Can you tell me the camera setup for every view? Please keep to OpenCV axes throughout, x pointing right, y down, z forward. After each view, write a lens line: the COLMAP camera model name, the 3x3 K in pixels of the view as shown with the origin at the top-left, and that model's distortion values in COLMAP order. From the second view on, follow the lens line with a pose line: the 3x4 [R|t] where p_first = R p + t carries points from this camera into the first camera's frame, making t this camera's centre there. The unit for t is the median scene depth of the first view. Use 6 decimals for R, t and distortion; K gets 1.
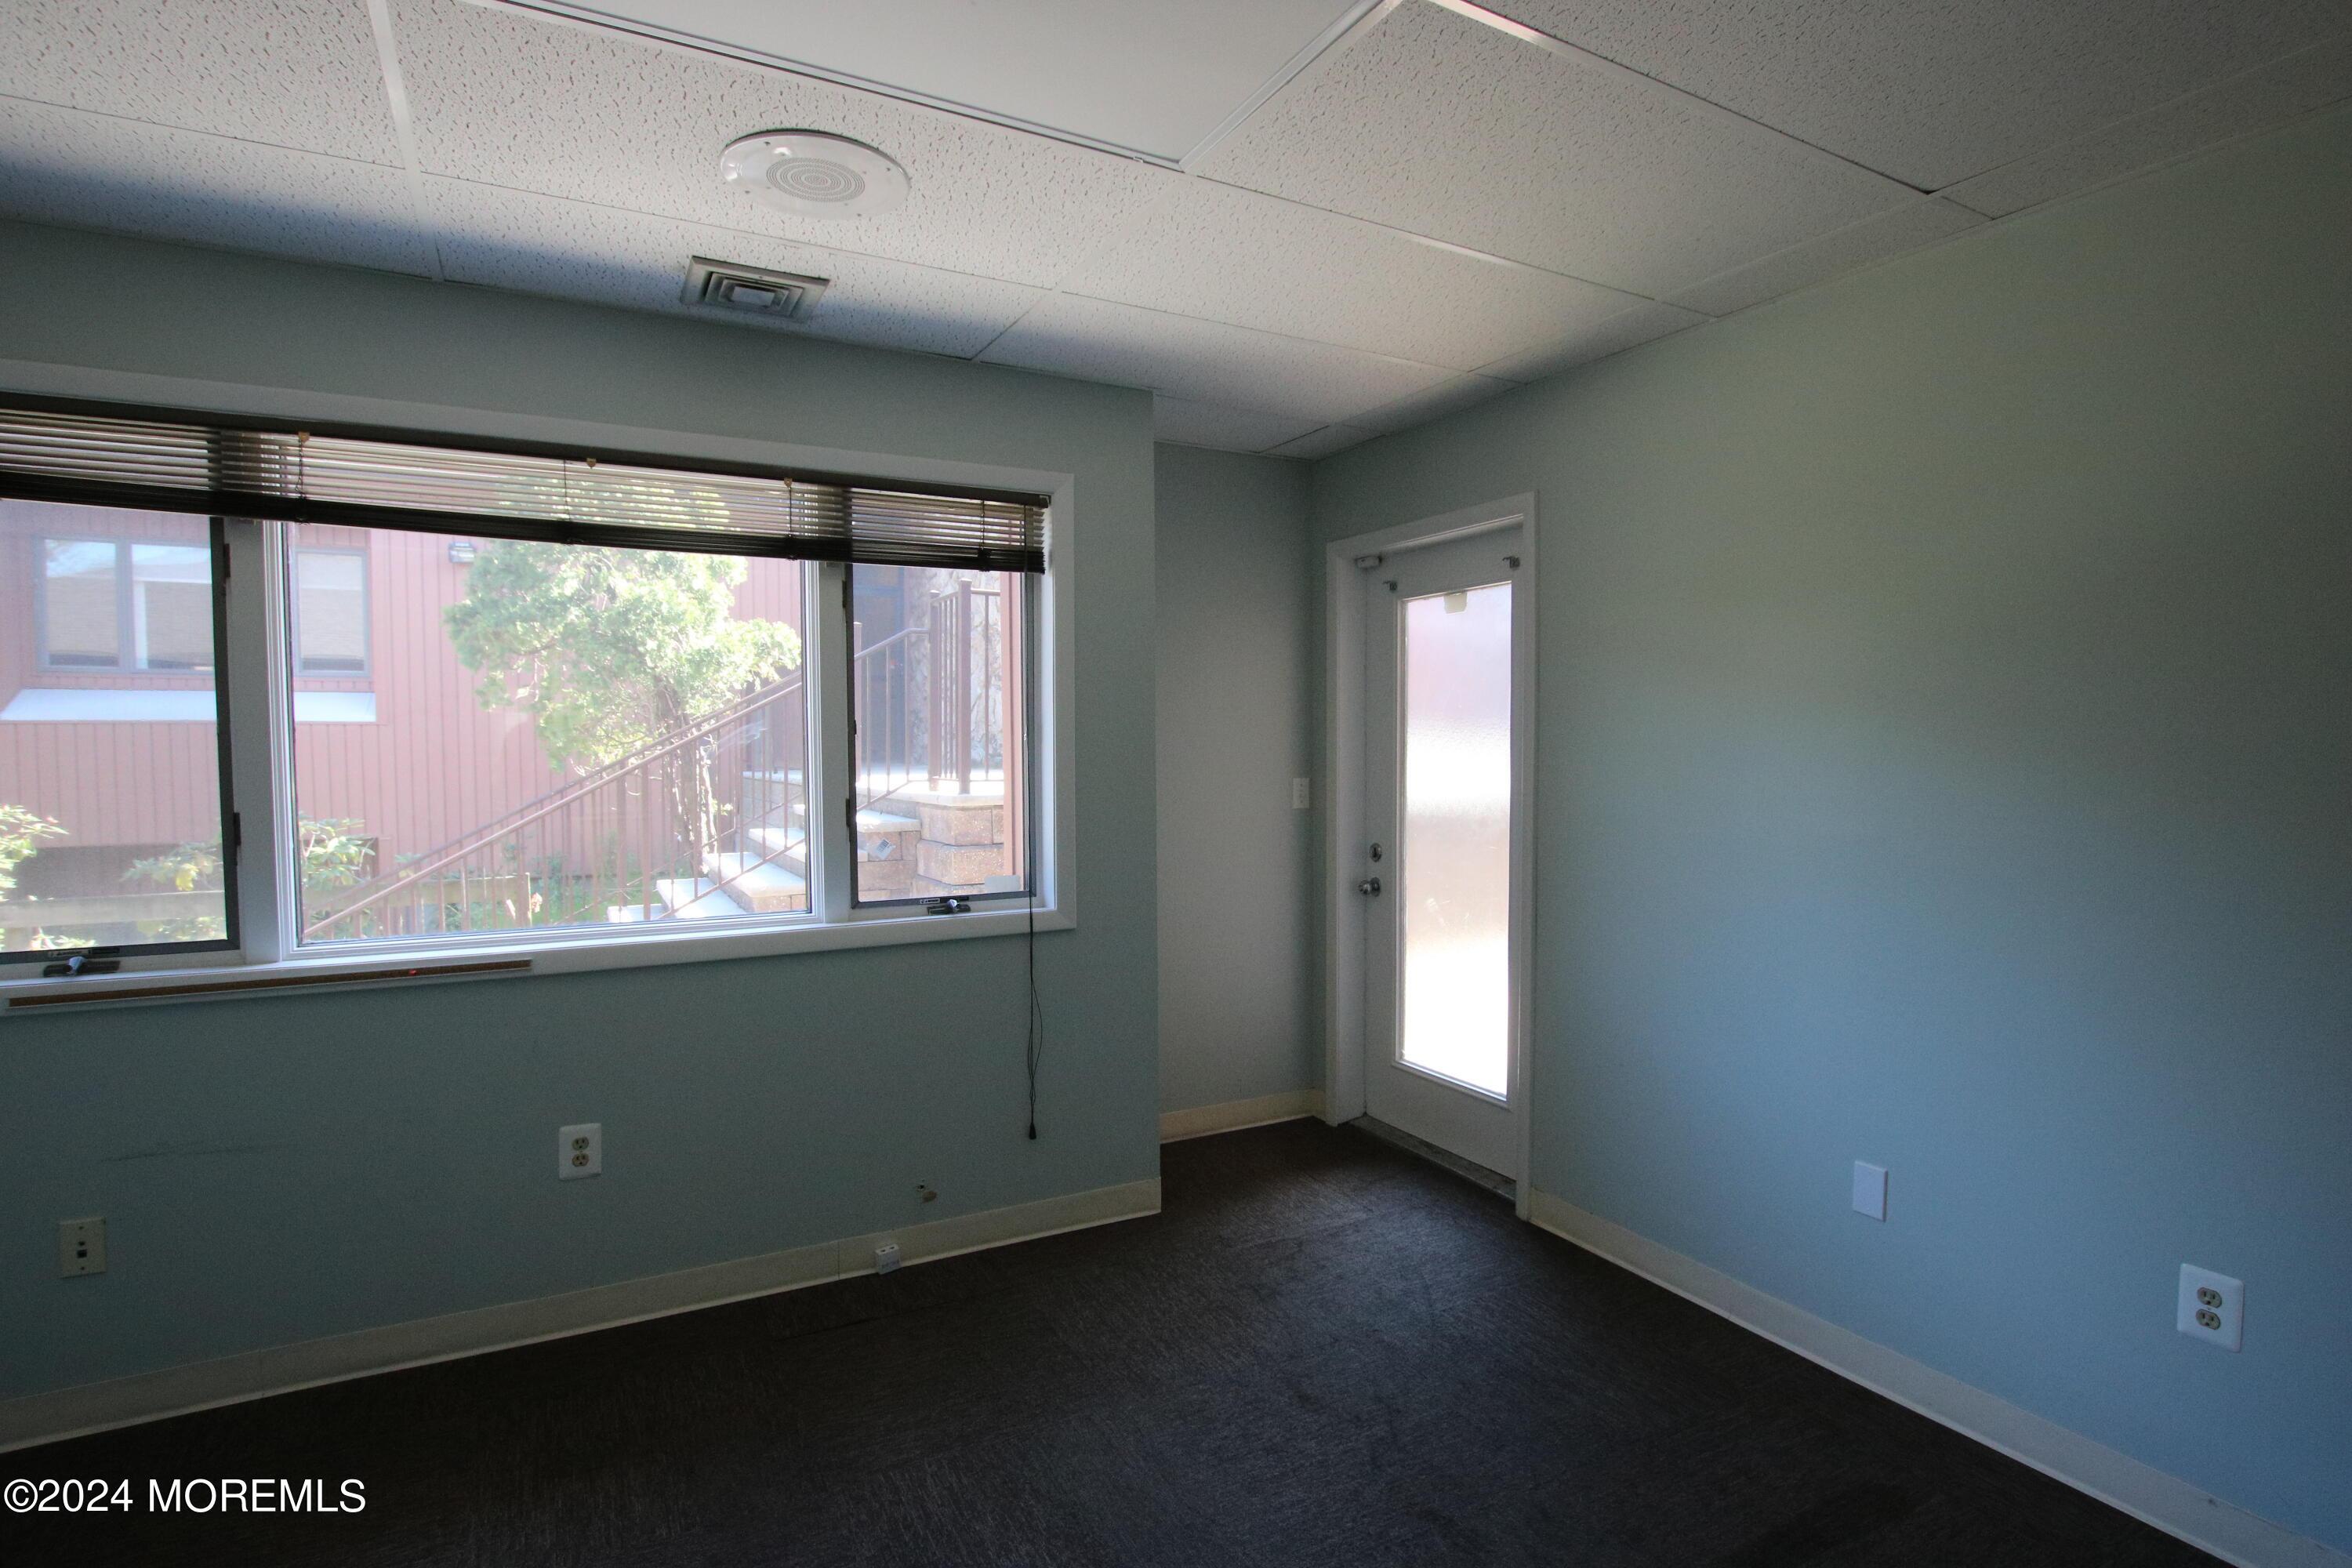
lens RADIAL K [[1149.2, 0, 1175.2], [0, 1149.2, 803.6], [0, 0, 1]] dist [-0.035134, 0.006077]
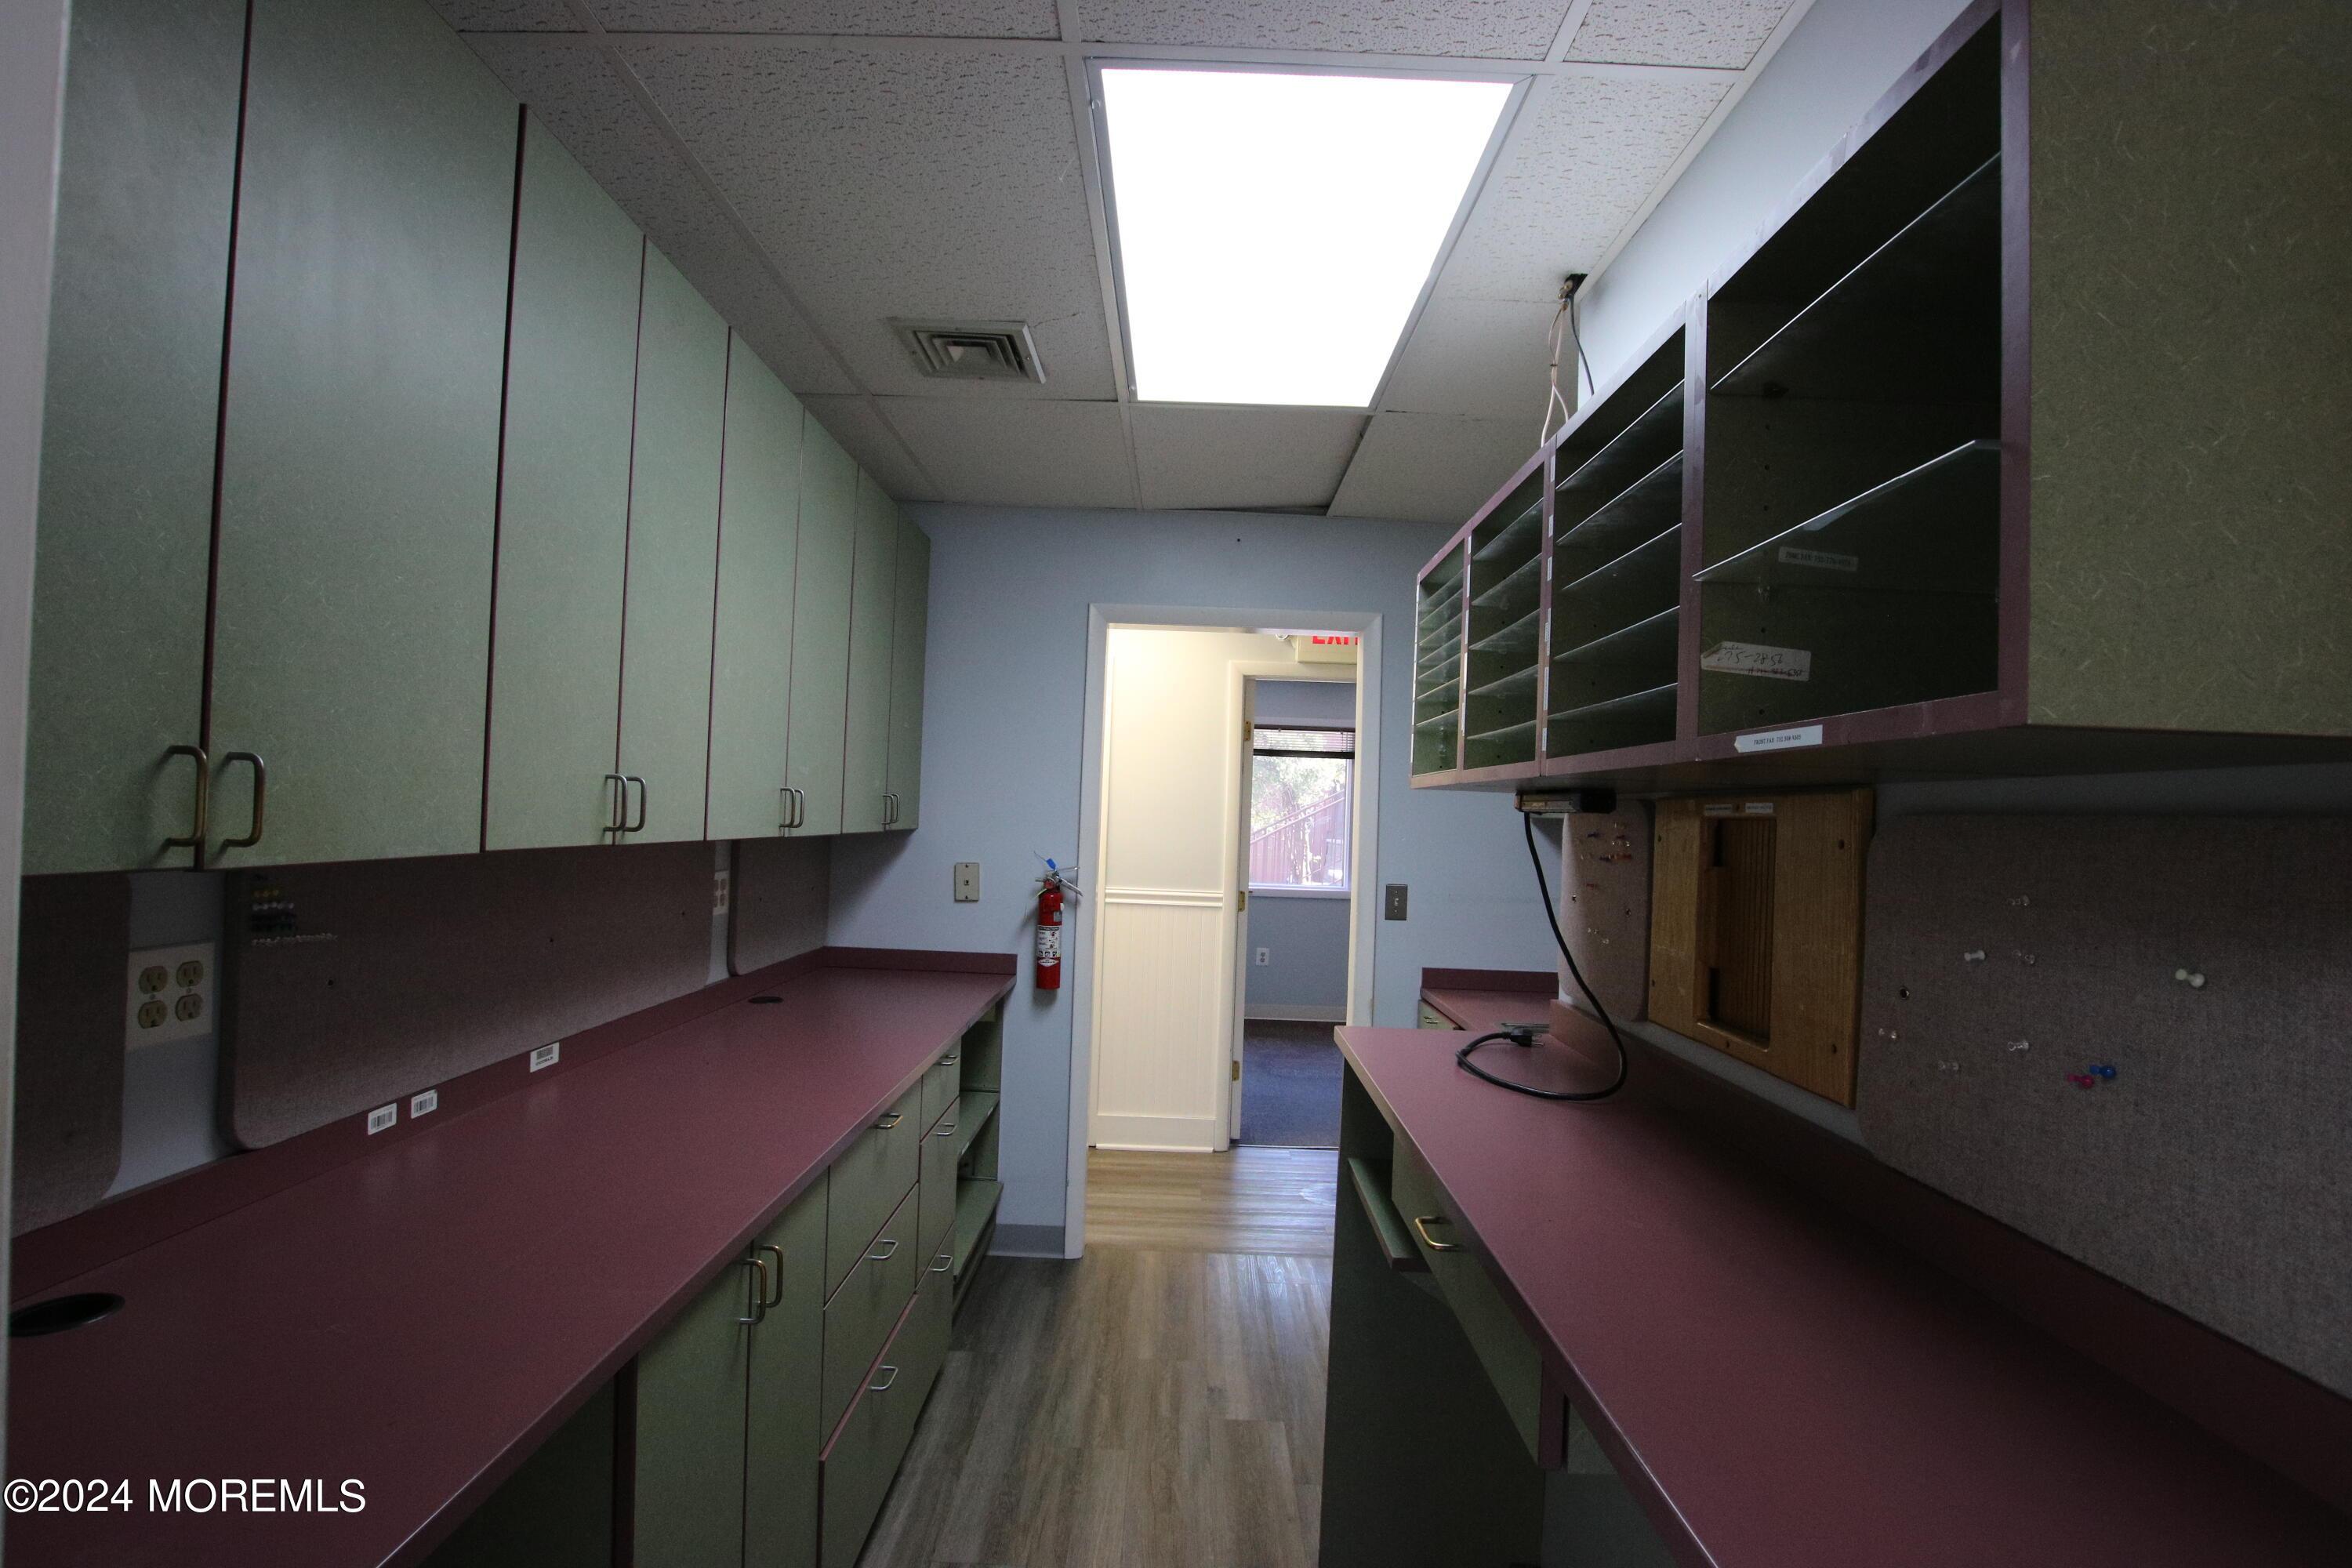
lens RADIAL K [[1149.2, 0, 1175.2], [0, 1149.2, 803.6], [0, 0, 1]] dist [-0.035134, 0.006077]
pose [[0.876326, 0.028392, -0.480880, 0.276737], [-0.062353, 0.996549, -0.054790, 0.031949], [0.477665, 0.077998, 0.875073, -0.689582]]
